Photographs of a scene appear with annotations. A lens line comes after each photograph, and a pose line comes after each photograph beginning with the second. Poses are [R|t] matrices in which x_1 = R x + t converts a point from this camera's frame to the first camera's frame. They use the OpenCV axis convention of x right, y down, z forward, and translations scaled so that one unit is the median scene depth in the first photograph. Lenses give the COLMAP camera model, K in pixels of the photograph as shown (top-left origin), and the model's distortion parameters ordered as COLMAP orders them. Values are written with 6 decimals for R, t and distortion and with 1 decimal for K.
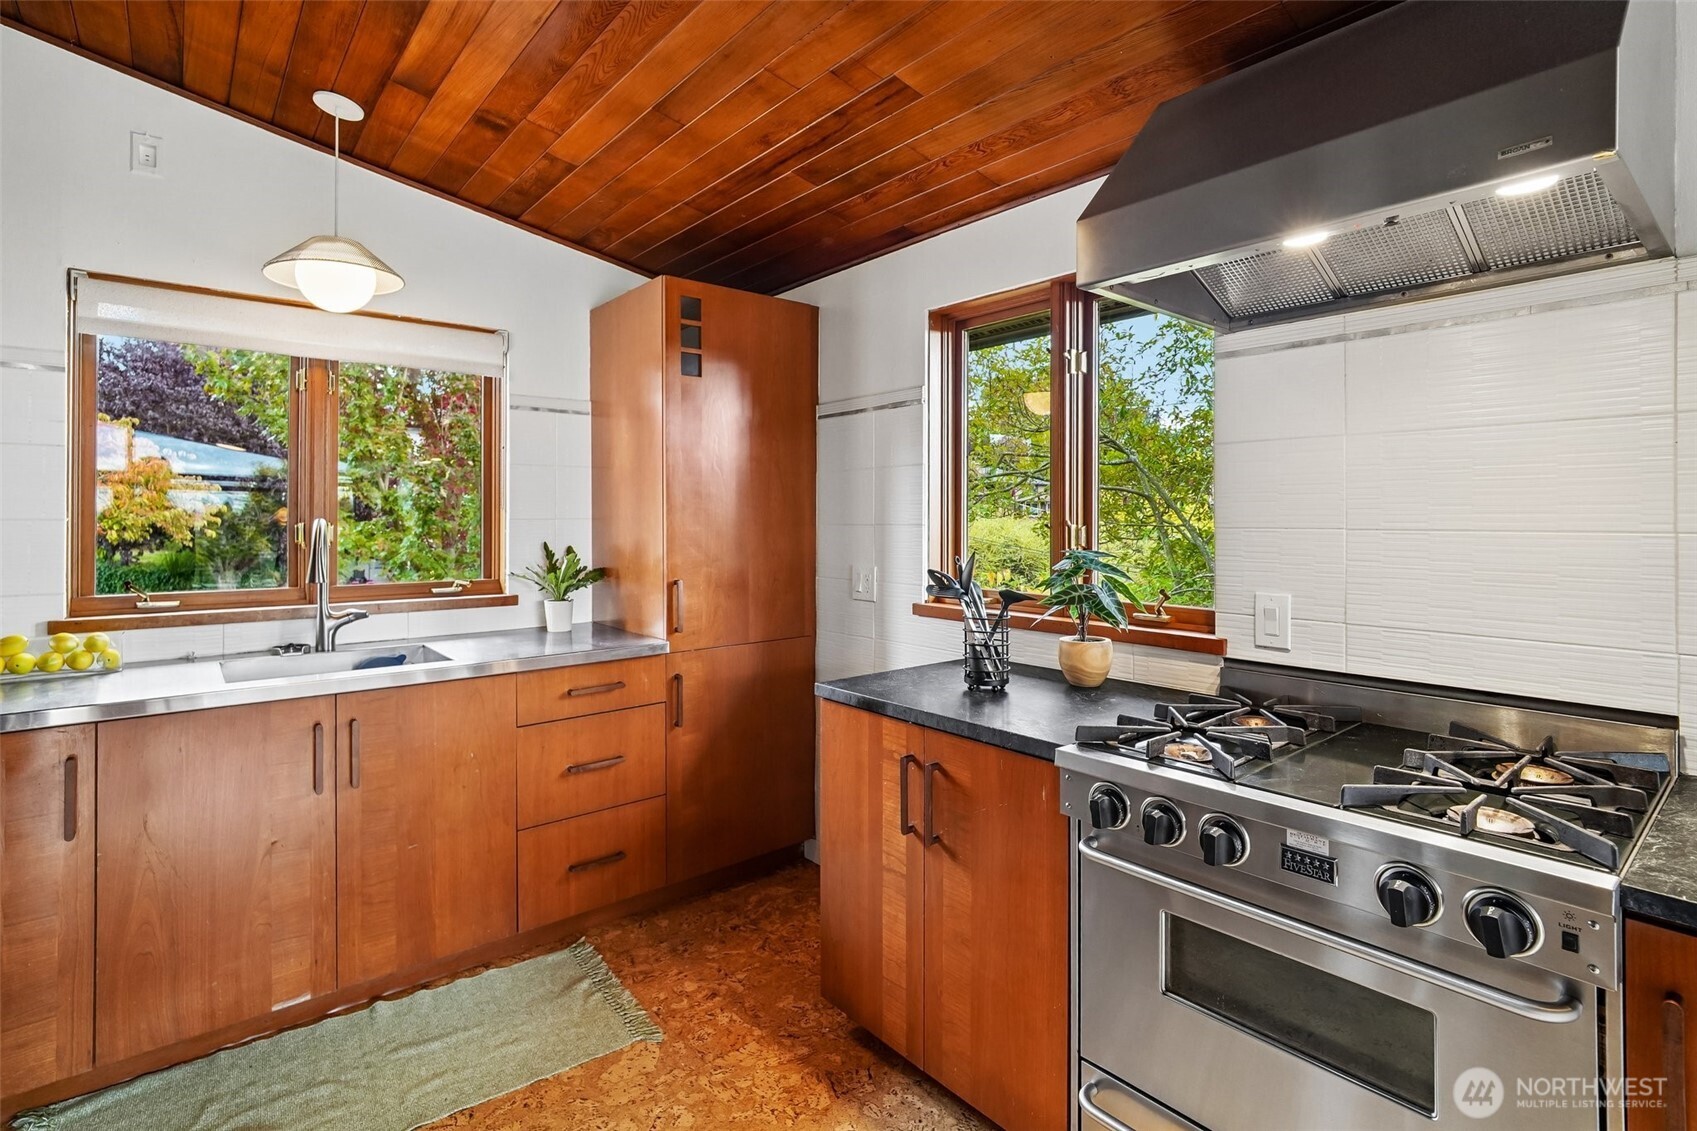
lens RADIAL K [[816.6, 0, 842.3], [0, 816.6, 525.0], [0, 0, 1]] dist [-0.039846, 0.020179]
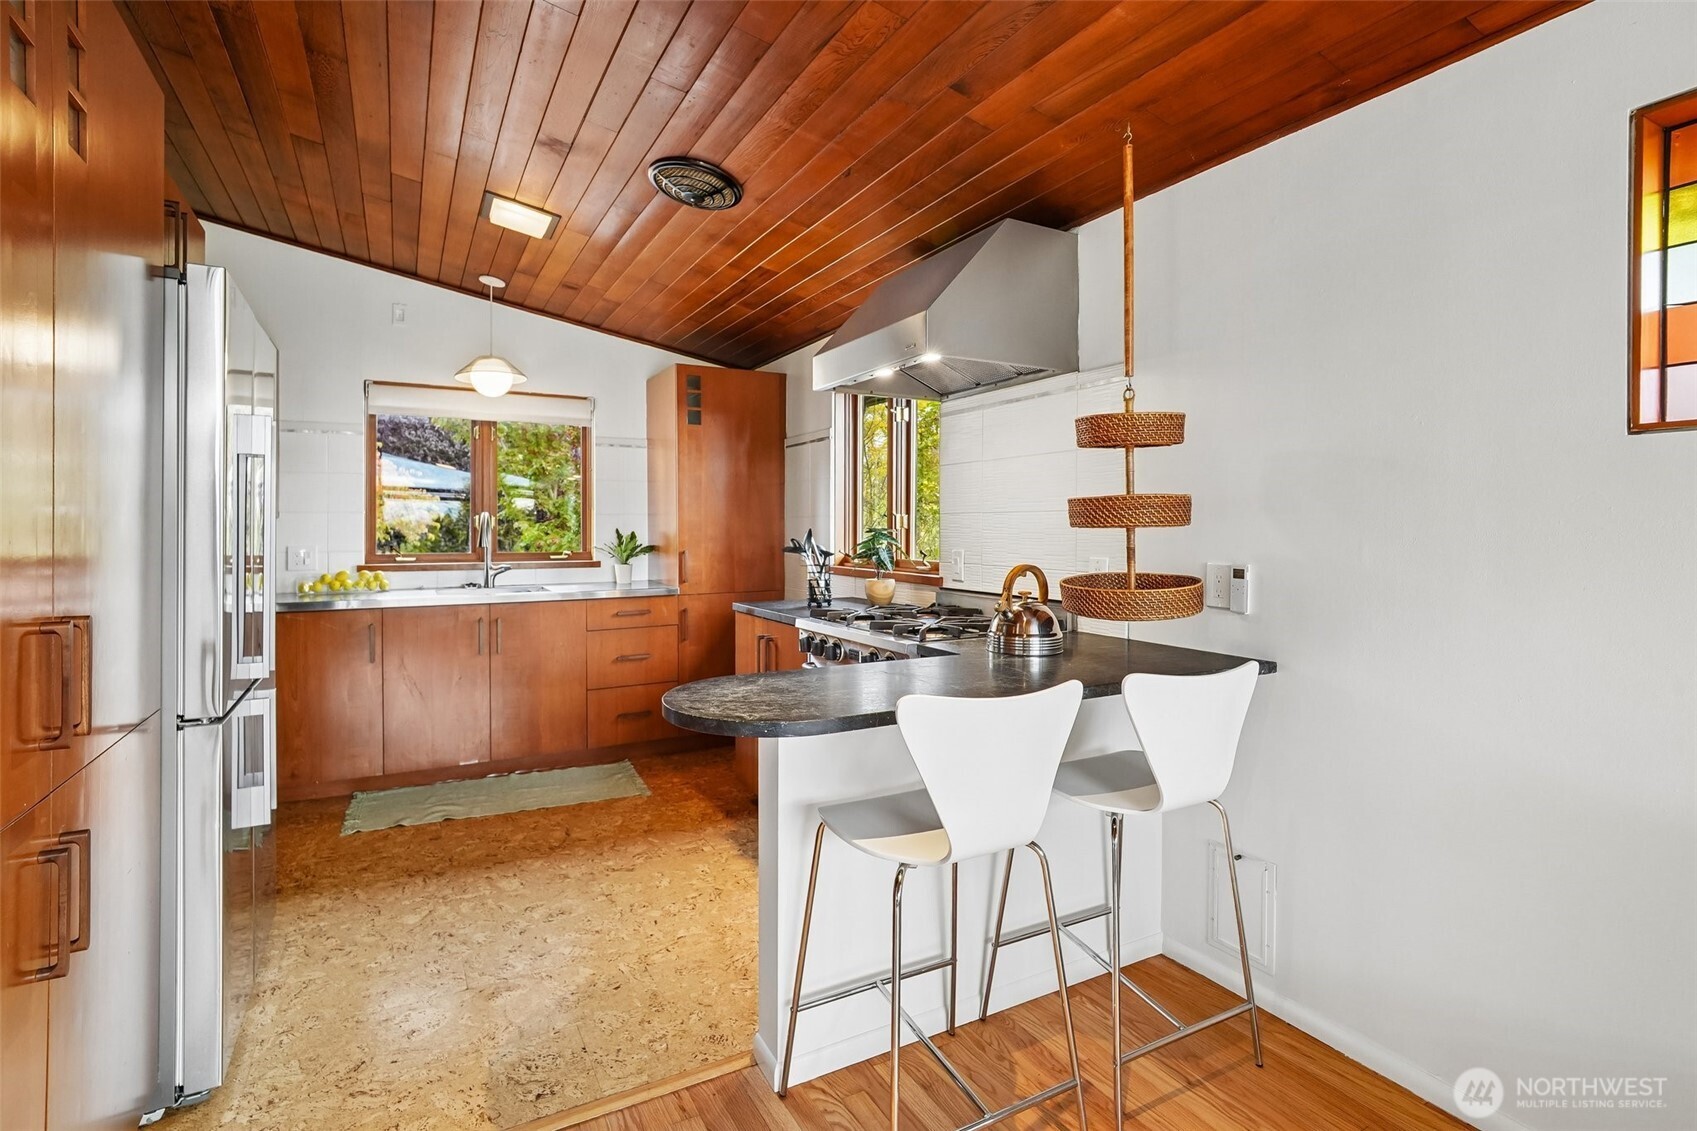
lens RADIAL K [[792.4, 0, 841.0], [0, 792.4, 549.8], [0, 0, 1]] dist [-0.035635, -0.000190]
pose [[0.982351, 0.007081, -0.186915, 0.433712], [-0.003125, 0.999765, 0.021455, 0.034283], [0.187023, -0.020492, 0.982142, -0.541693]]
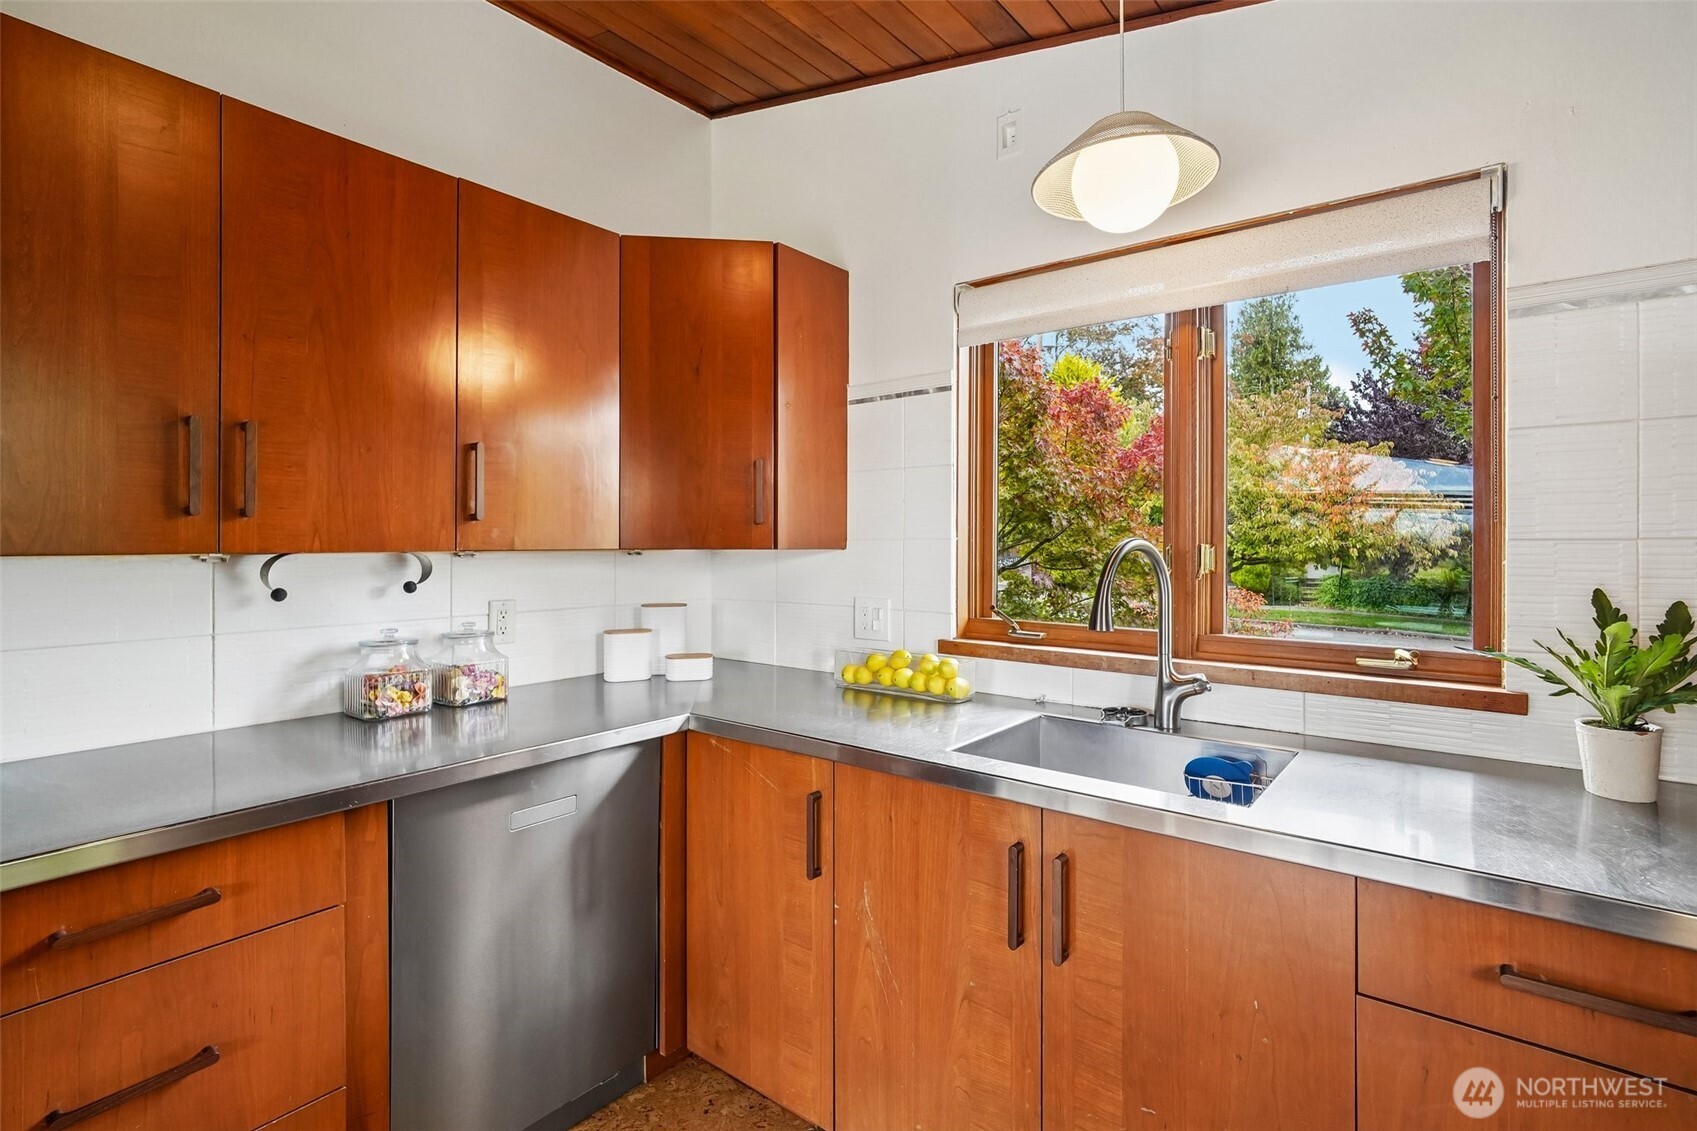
lens RADIAL K [[816.6, 0, 842.3], [0, 816.6, 525.0], [0, 0, 1]] dist [-0.039846, 0.020179]
pose [[0.200169, -0.012299, -0.979684, -0.012550], [-0.010814, 0.999833, -0.014762, -0.005037], [0.979702, 0.013549, 0.200002, 0.593629]]
